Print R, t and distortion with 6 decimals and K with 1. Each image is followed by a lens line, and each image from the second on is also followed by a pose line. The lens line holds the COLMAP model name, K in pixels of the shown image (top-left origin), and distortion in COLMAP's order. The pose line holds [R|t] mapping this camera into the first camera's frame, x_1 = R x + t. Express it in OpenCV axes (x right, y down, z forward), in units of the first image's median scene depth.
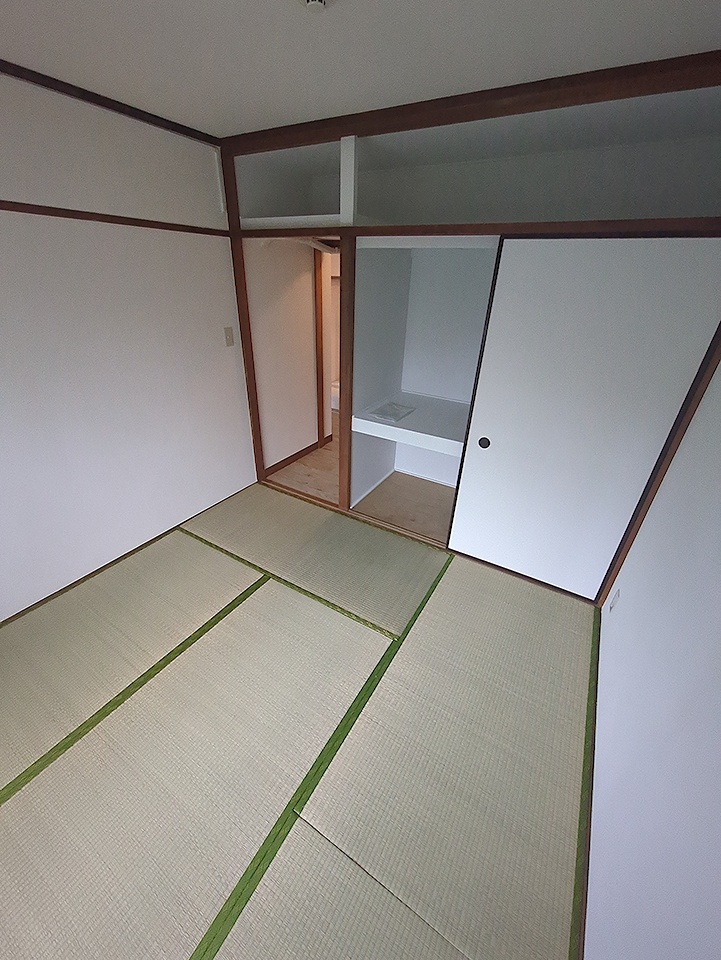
lens RADIAL K [[378.0, 0, 356.7], [0, 378.0, 481.8], [0, 0, 1]] dist [-0.006005, 0.002127]
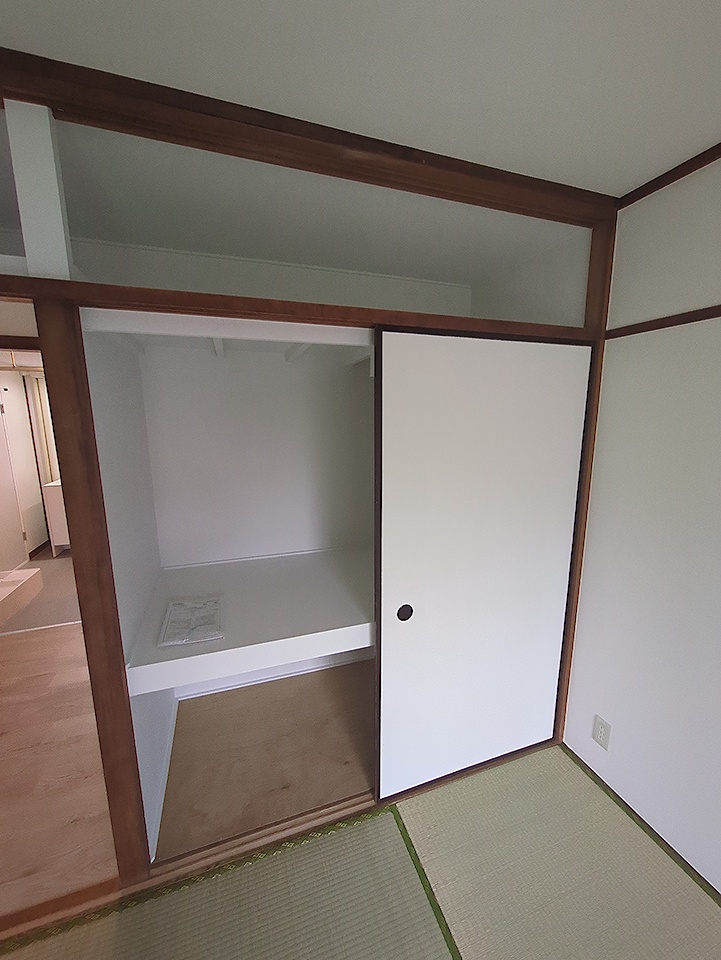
lens RADIAL K [[378.0, 0, 362.6], [0, 378.0, 481.8], [0, 0, 1]] dist [-0.006005, 0.002127]
pose [[0.639507, -0.168300, 0.750137, -0.157907], [0.395956, 0.908478, -0.133736, -0.246319], [-0.658976, 0.382547, 0.647618, 0.531555]]
